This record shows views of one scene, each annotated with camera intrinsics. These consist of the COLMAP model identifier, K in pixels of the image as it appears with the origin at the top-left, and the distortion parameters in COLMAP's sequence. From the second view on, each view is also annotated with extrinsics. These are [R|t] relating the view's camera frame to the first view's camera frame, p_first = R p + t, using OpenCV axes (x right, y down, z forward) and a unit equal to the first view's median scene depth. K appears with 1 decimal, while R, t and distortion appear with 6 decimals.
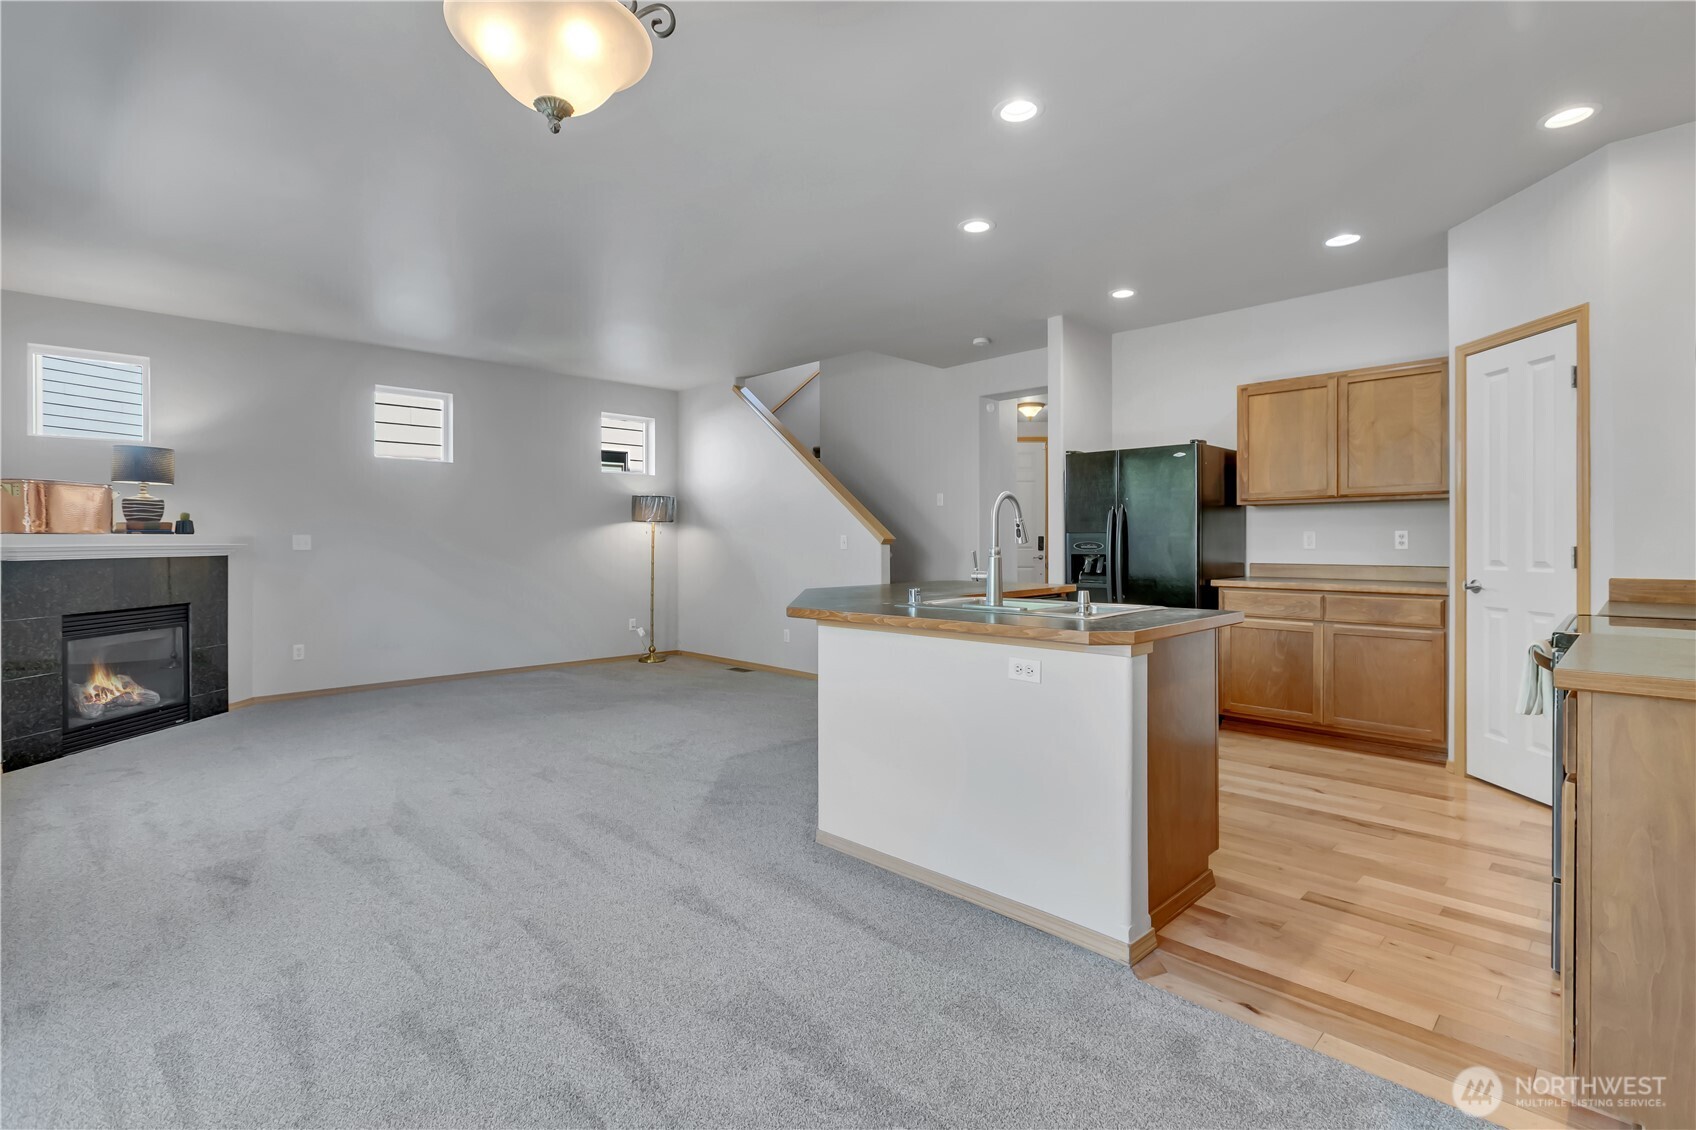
lens RADIAL K [[806.1, 0, 853.4], [0, 806.1, 543.2], [0, 0, 1]] dist [0.012235, -0.000351]
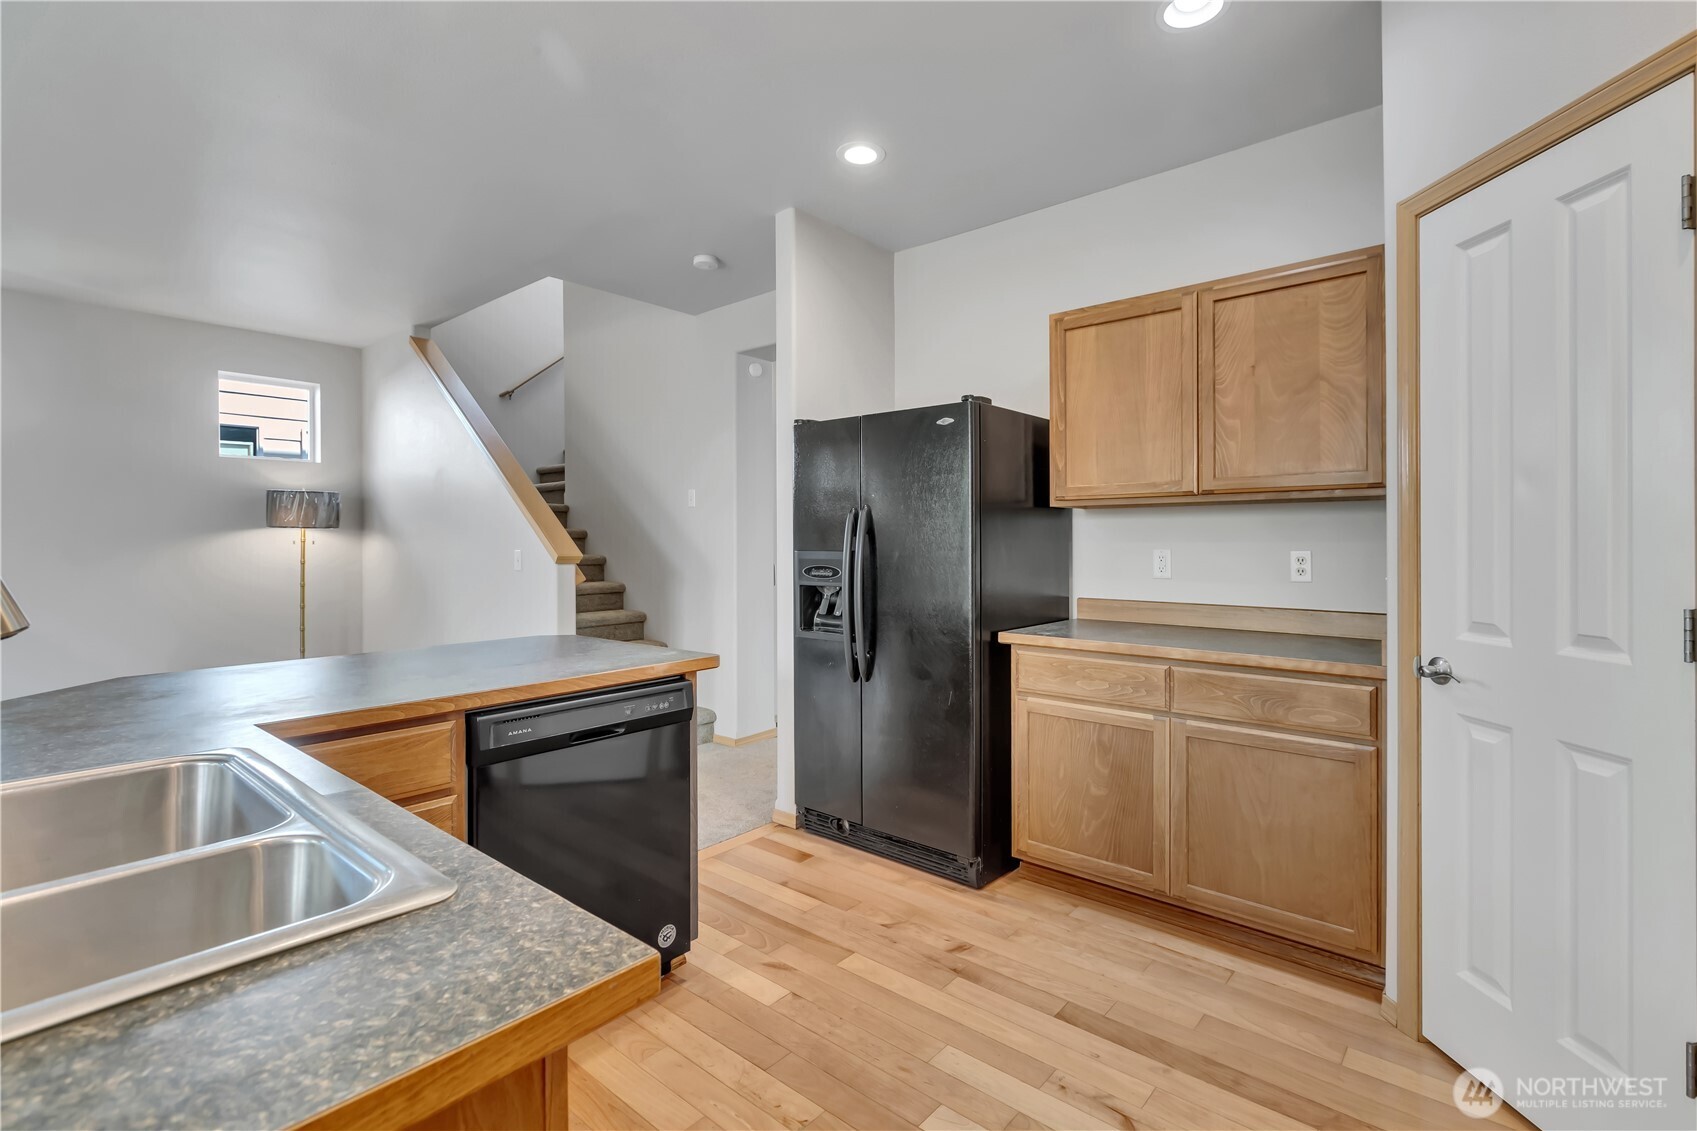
lens RADIAL K [[782.7, 0, 853.7], [0, 782.7, 537.2], [0, 0, 1]] dist [0.002377, -0.000045]
pose [[0.997172, 0.004120, 0.075038, 0.302635], [-0.003398, 0.999947, -0.009742, -0.019286], [-0.075075, 0.009460, 0.997133, 0.446478]]
